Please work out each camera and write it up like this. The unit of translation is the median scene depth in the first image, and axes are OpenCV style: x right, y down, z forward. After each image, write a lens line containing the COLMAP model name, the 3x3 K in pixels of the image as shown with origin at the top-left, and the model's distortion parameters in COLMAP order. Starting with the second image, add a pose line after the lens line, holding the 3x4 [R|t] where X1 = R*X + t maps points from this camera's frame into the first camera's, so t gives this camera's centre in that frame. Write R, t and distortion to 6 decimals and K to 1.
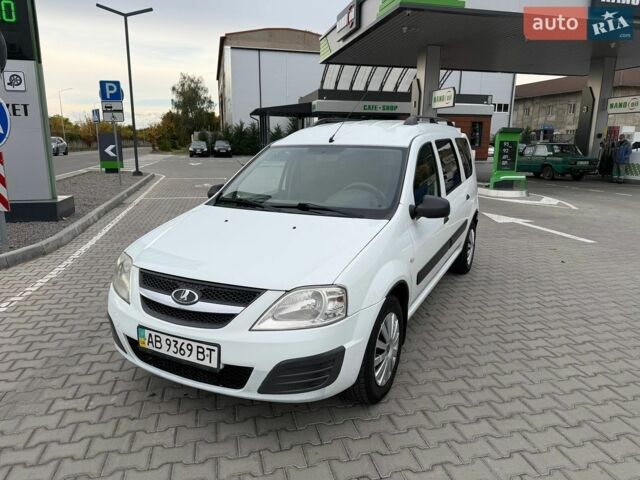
lens RADIAL K [[449.8, 0, 320.0], [0, 449.8, 240.0], [0, 0, 1]] dist [0.043367, -0.062775]
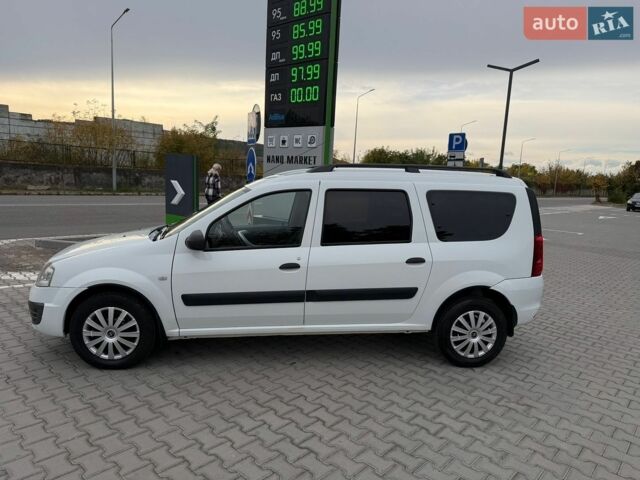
lens RADIAL K [[449.8, 0, 320.0], [0, 449.8, 240.0], [0, 0, 1]] dist [0.043367, -0.062775]
pose [[0.566574, 0.139320, -0.812148, 1.222180], [-0.221178, 0.975147, 0.012982, -0.142693], [0.793772, 0.172274, 0.583307, 0.524320]]
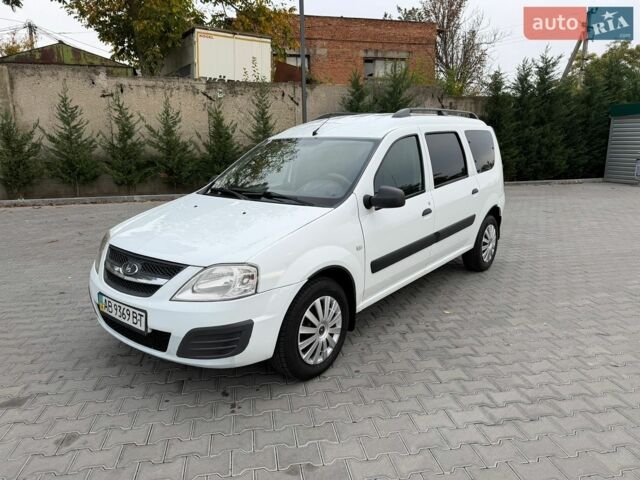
lens RADIAL K [[449.8, 0, 320.0], [0, 449.8, 240.0], [0, 0, 1]] dist [0.043367, -0.062775]
pose [[0.978737, 0.034382, -0.202217, 0.279366], [-0.033684, 0.999409, 0.006893, 0.019476], [0.202334, 0.000065, 0.979317, -0.019697]]
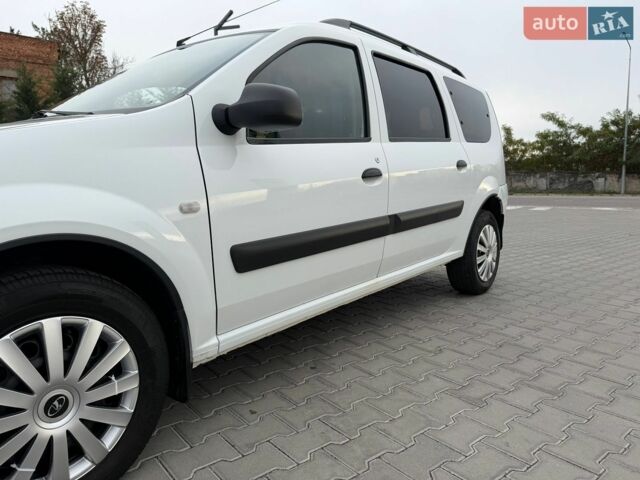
lens RADIAL K [[449.8, 0, 320.0], [0, 449.8, 240.0], [0, 0, 1]] dist [0.043367, -0.062775]
pose [[0.979032, 0.014753, -0.203173, 0.365874], [-0.033463, 0.995473, -0.088964, 0.095854], [0.200940, 0.093898, 0.975093, 0.509027]]
